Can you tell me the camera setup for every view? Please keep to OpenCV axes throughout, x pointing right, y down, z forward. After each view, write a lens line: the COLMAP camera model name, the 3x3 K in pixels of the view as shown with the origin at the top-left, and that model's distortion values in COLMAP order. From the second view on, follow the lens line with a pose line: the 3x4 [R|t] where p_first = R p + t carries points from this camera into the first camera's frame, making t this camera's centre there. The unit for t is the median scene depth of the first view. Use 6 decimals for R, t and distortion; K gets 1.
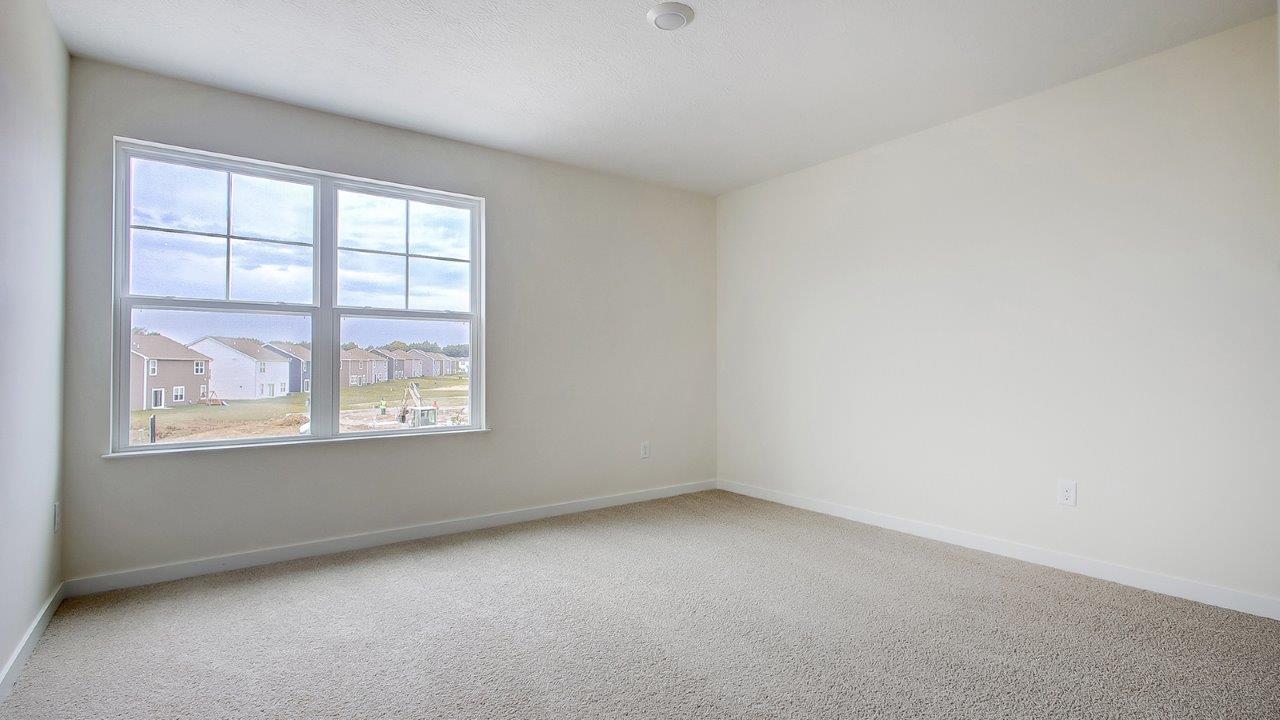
lens RADIAL K [[554.5, 0, 617.4], [0, 554.5, 352.9], [0, 0, 1]] dist [0.002350, 0.000193]
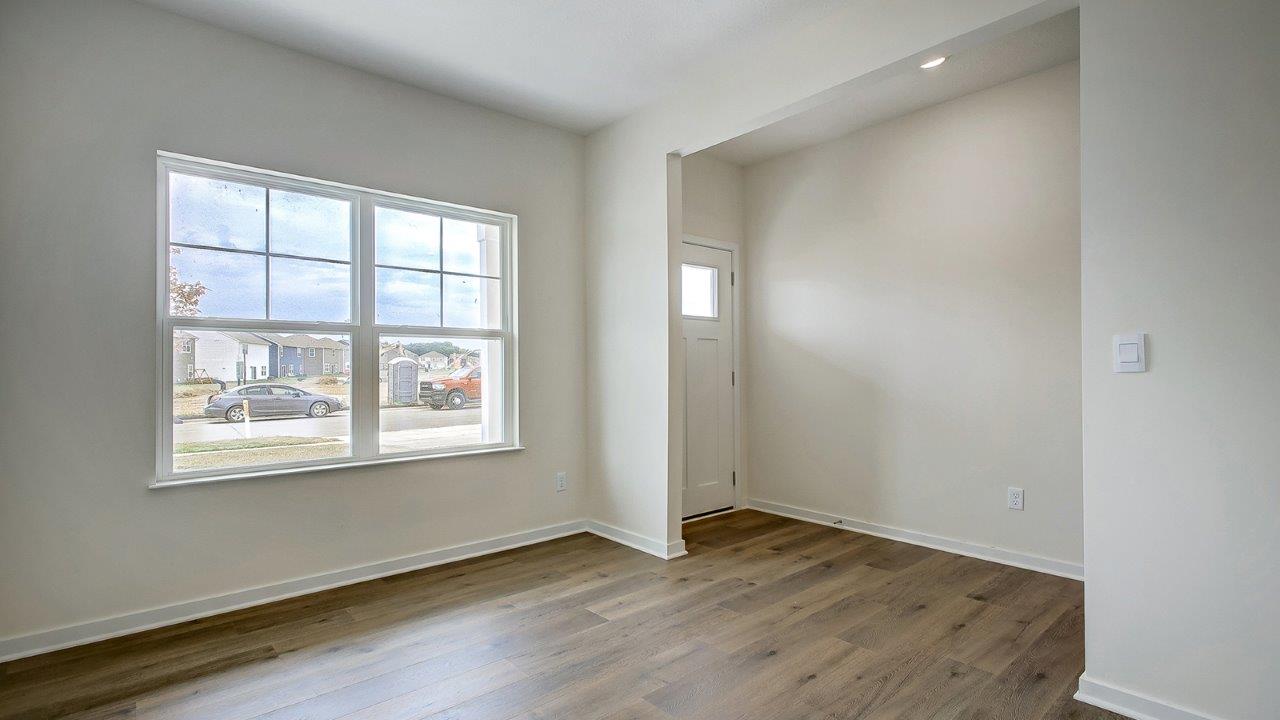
lens RADIAL K [[610.3, 0, 640.0], [0, 610.3, 360.0], [0, 0, 1]] dist [-0.001334, 0.000095]
pose [[0.990147, -0.013798, 0.139351, -0.196124], [0.015591, 0.999809, -0.011779, -0.002020], [-0.139162, 0.013836, 0.990173, -0.131567]]
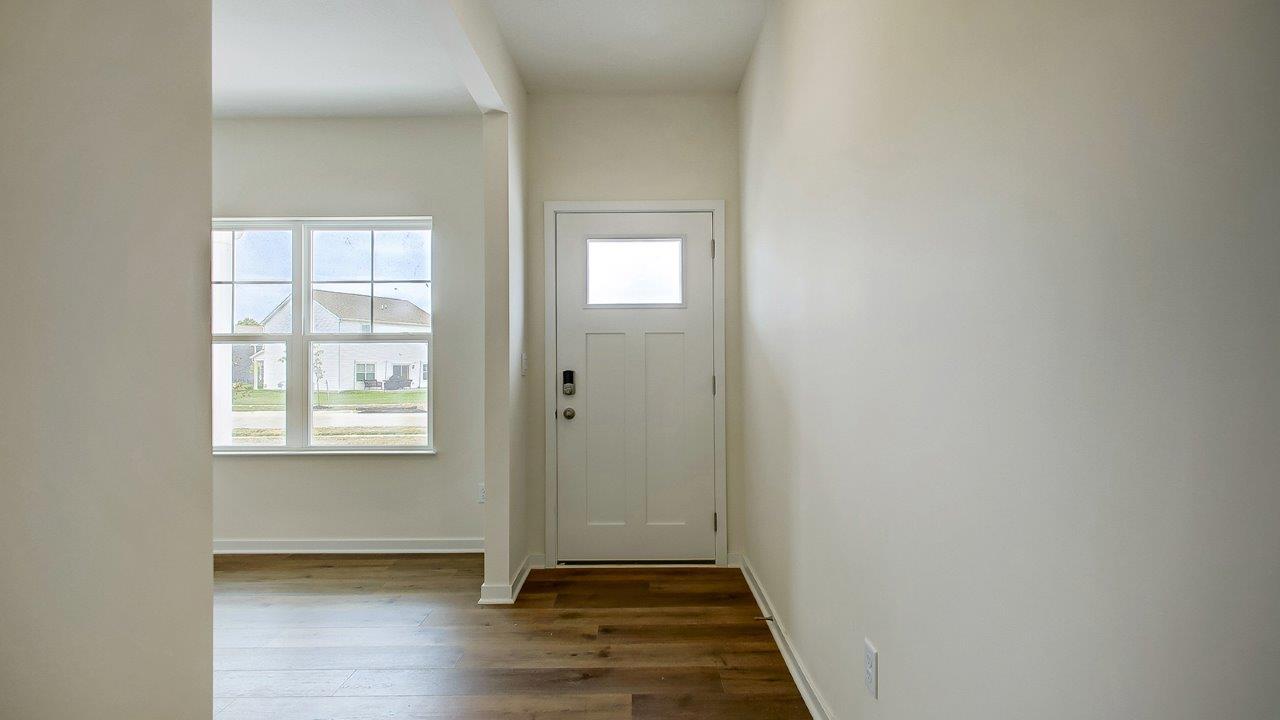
lens RADIAL K [[594.0, 0, 640.0], [0, 594.0, 360.0], [0, 0, 1]] dist [0.002739, 0.000526]
pose [[0.834289, -0.028235, -0.550605, 0.735554], [0.012406, 0.999396, -0.032452, 0.018027], [0.551188, 0.020244, 0.834135, 0.368864]]
